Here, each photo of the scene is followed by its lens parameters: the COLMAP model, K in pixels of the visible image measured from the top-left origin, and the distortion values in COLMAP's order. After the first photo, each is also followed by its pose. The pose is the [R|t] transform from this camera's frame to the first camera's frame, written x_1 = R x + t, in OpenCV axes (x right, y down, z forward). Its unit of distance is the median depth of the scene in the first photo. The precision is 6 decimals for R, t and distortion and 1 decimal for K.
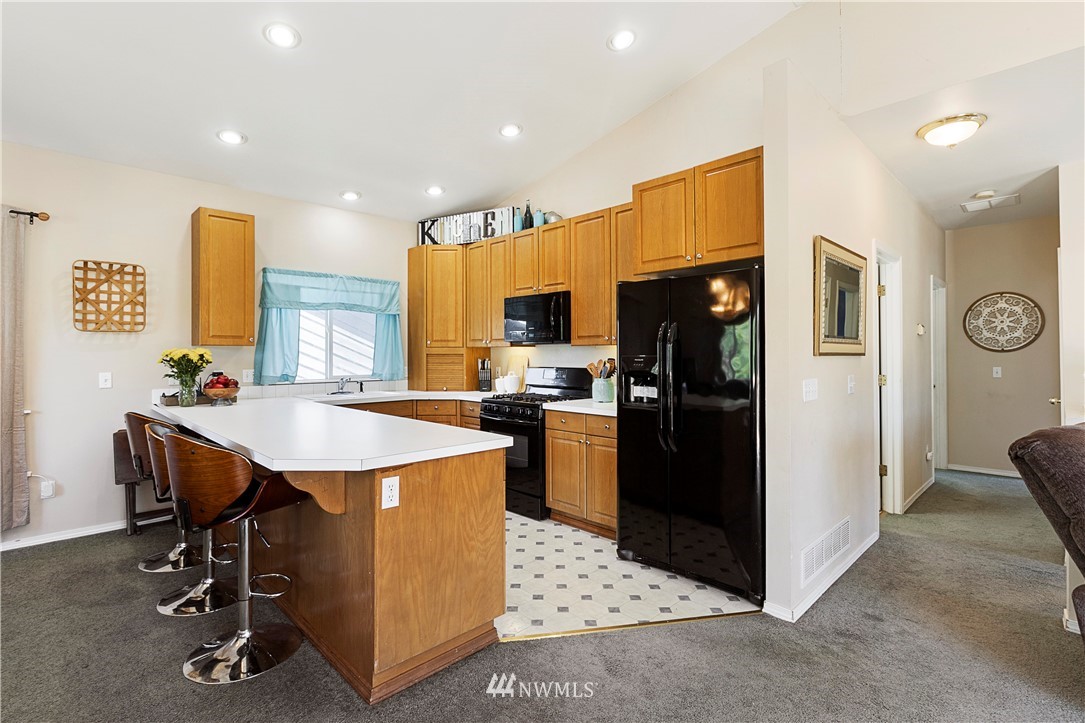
lens RADIAL K [[504.7, 0, 538.6], [0, 504.7, 352.8], [0, 0, 1]] dist [0.001112, -0.001943]
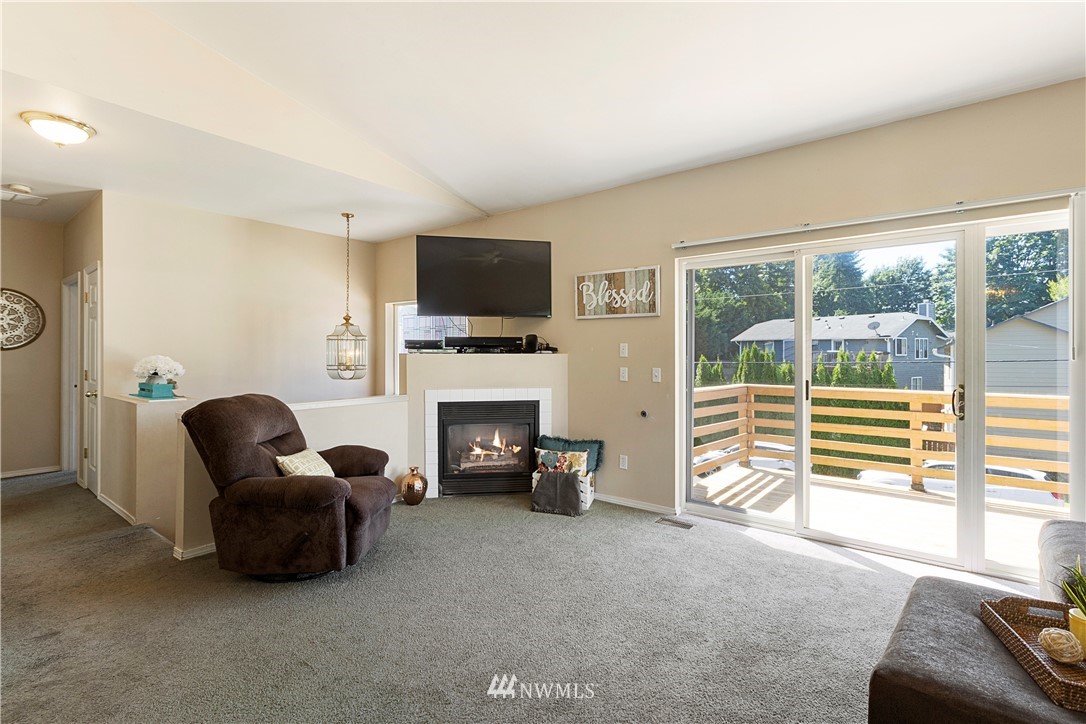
lens RADIAL K [[505.2, 0, 544.8], [0, 505.2, 351.8], [0, 0, 1]] dist [0.001112, -0.001943]
pose [[-0.132272, 0.007419, 0.991186, -0.174745], [-0.007316, 0.999937, -0.008461, 0.001881], [-0.991186, -0.008371, -0.132210, 0.102376]]
